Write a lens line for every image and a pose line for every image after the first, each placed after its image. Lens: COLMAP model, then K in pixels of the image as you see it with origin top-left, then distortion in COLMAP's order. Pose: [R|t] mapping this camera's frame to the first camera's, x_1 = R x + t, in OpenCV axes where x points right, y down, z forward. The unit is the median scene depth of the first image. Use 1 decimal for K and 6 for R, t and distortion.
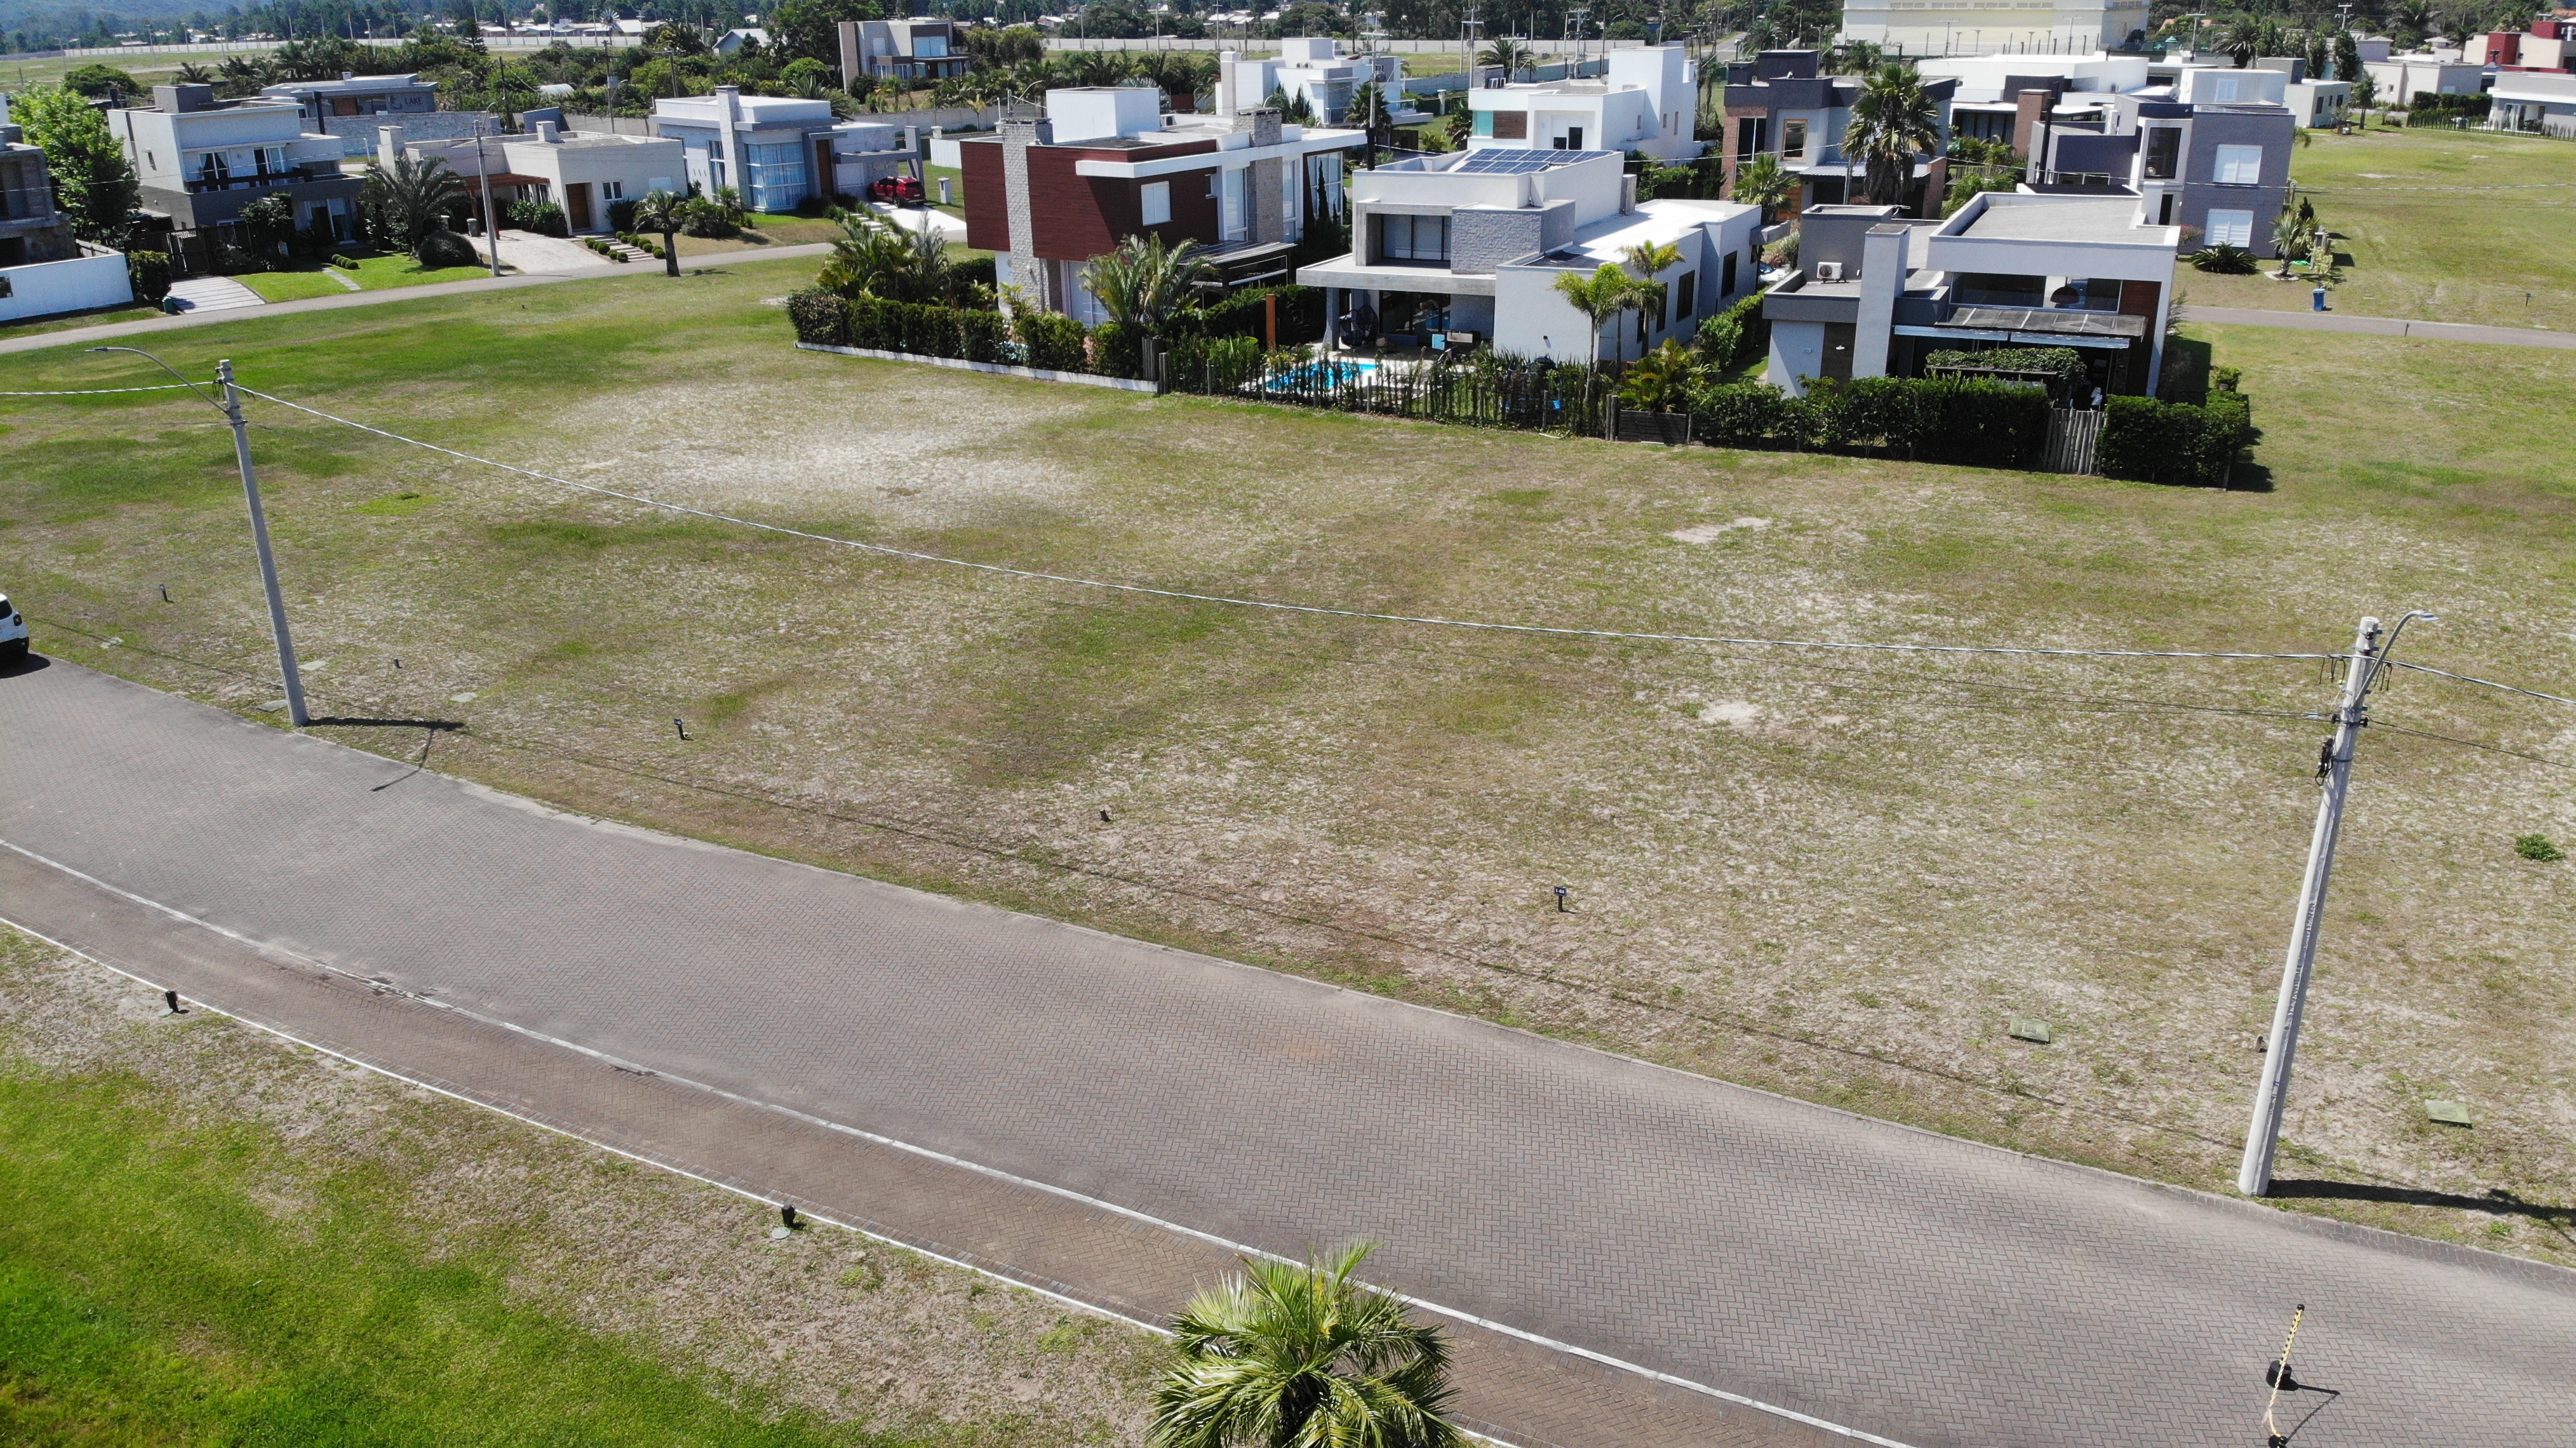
lens RADIAL K [[1879.4, 0, 1282.9], [0, 1879.4, 711.4], [0, 0, 1]] dist [0.081072, -0.196953]
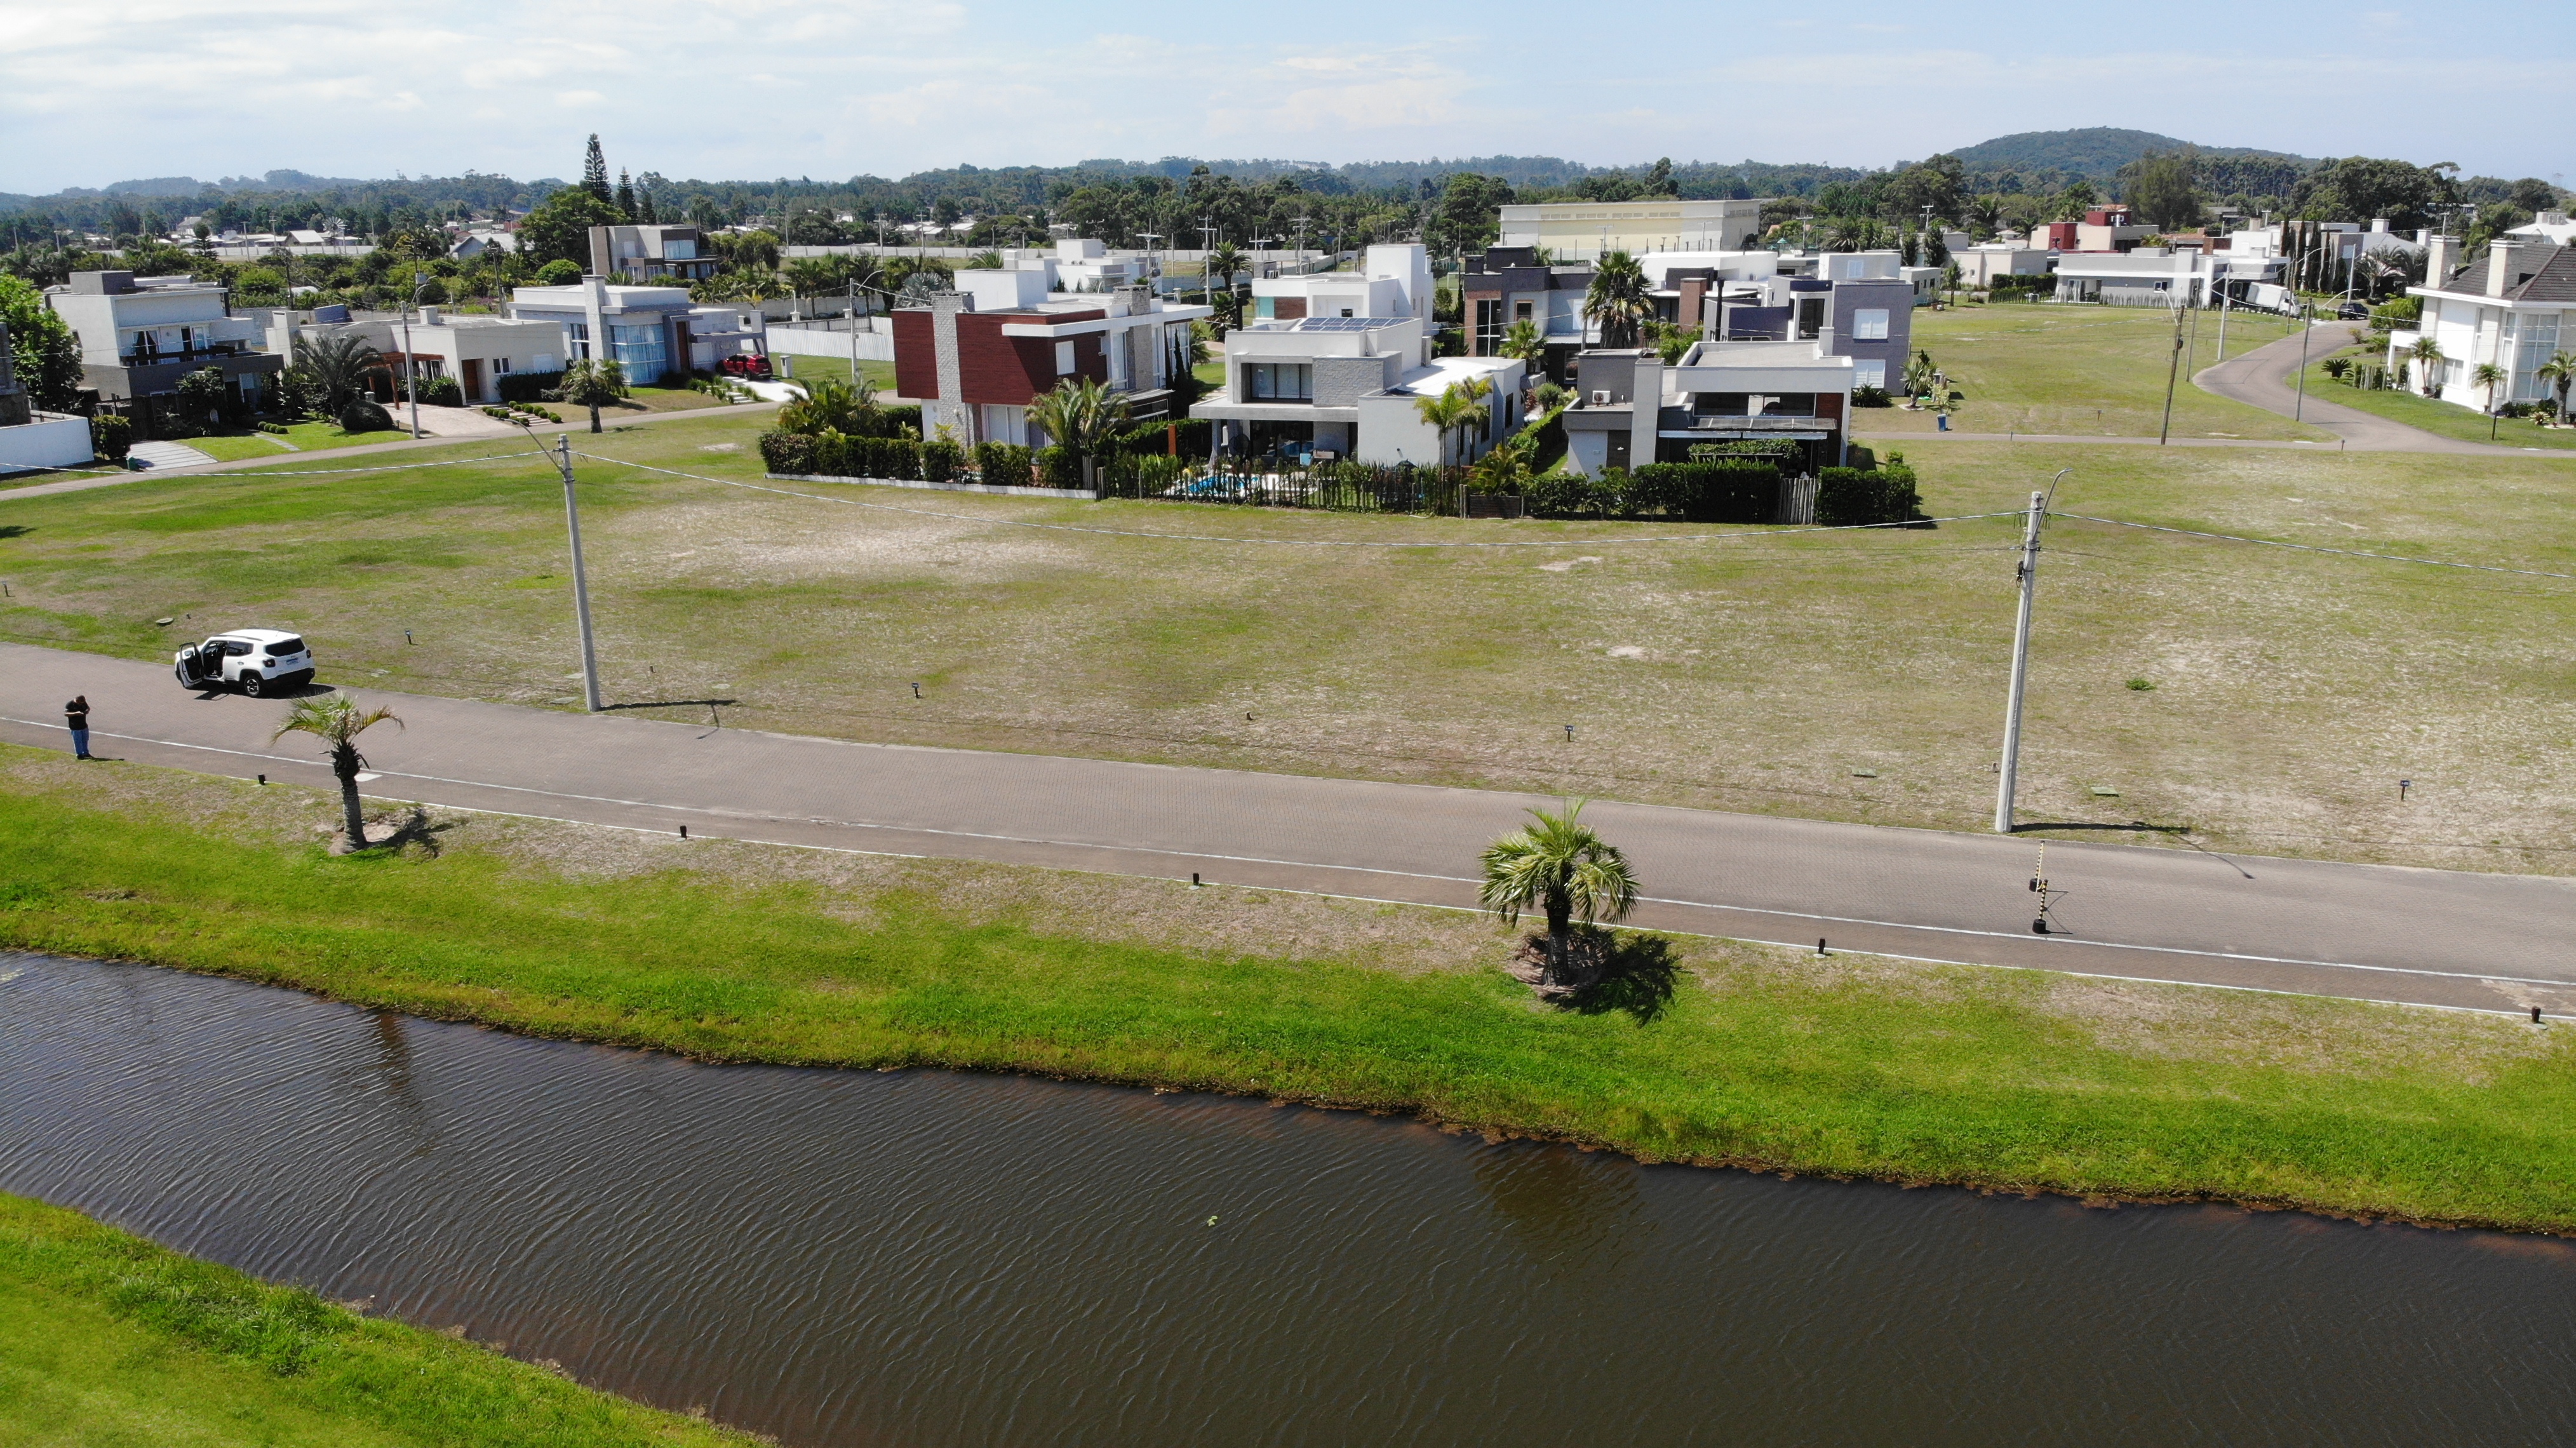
lens RADIAL K [[1869.2, 0, 1282.6], [0, 1869.2, 699.8], [0, 0, 1]] dist [0.149055, -0.333461]
pose [[0.984537, -0.041846, 0.170103, -0.201411], [0.060007, 0.992863, -0.103069, 0.123913], [-0.164576, 0.111683, 0.980021, -0.289248]]
